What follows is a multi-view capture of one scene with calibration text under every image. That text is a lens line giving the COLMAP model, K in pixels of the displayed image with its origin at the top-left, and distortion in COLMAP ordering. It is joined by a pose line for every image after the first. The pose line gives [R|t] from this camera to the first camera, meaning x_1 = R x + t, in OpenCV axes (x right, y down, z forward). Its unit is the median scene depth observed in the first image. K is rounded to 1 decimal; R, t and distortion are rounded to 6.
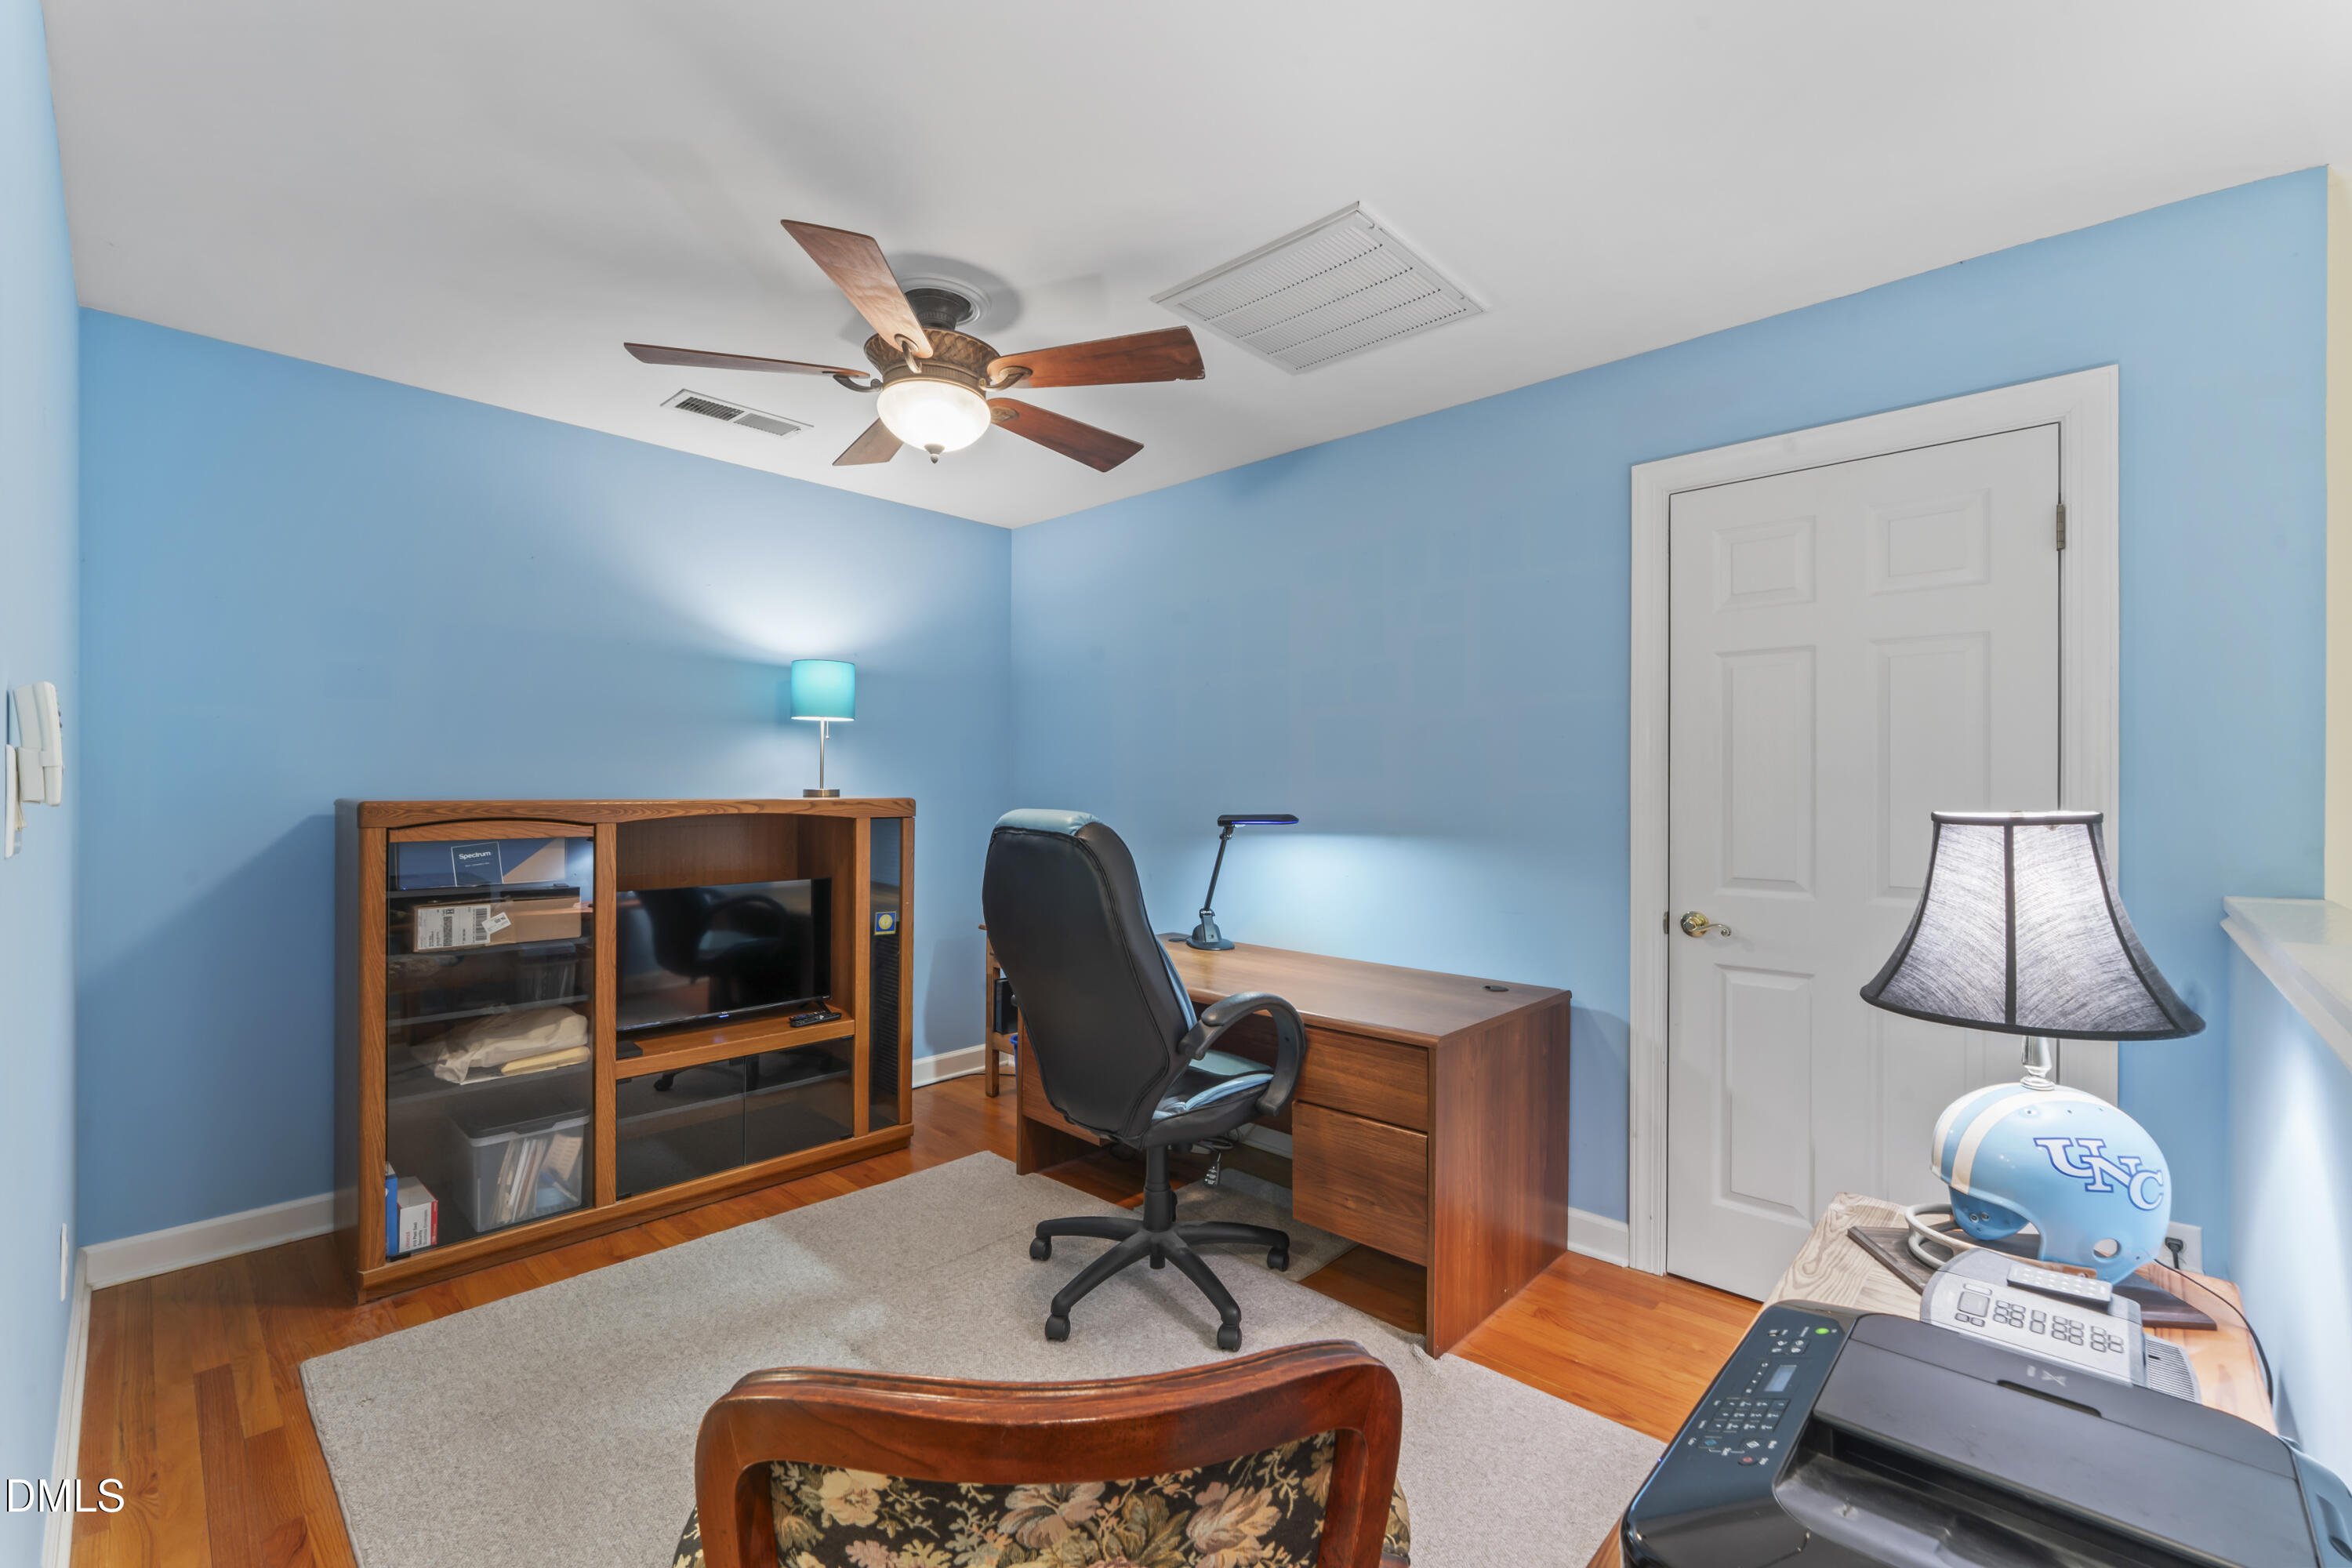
lens RADIAL K [[994.5, 0, 1164.8], [0, 994.5, 793.0], [0, 0, 1]] dist [-0.003701, 0.000372]
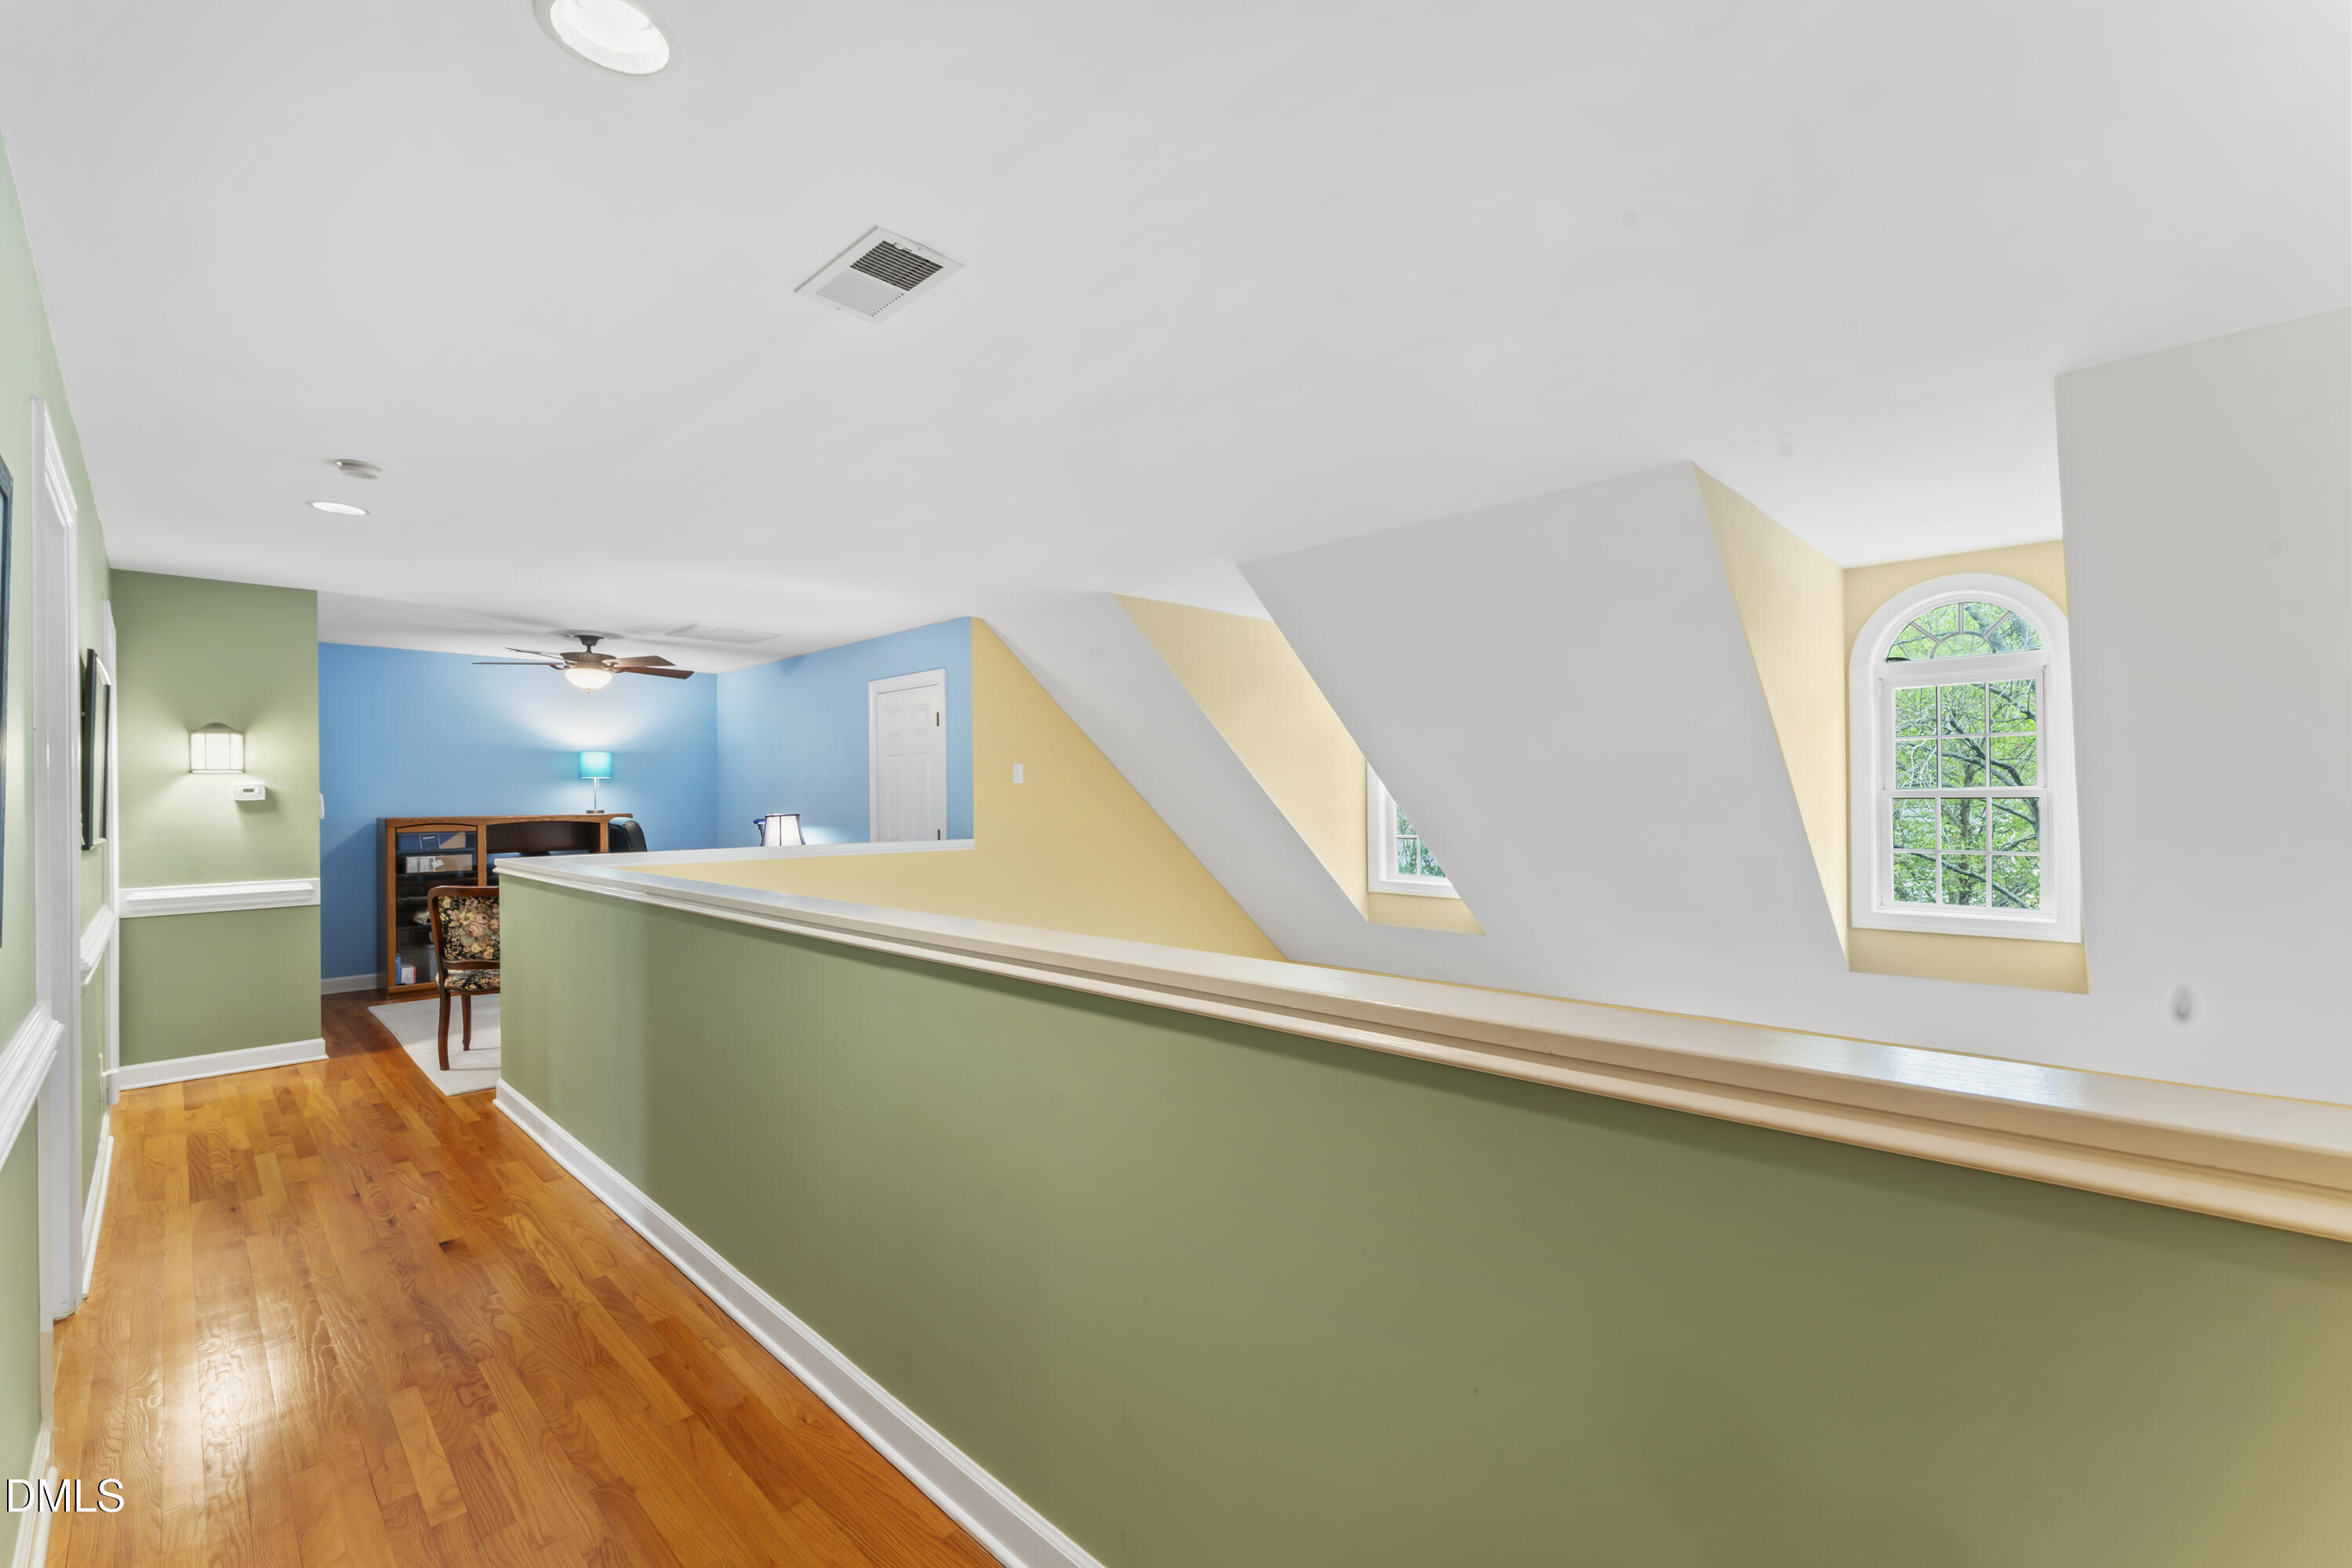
lens RADIAL K [[994.5, 0, 1187.2], [0, 994.5, 783.4], [0, 0, 1]] dist [-0.003701, 0.000372]
pose [[0.999845, -0.017561, -0.001460, 1.354380], [0.017543, 0.999780, -0.011473, -0.017063], [0.001661, 0.011446, 0.999933, -1.672385]]
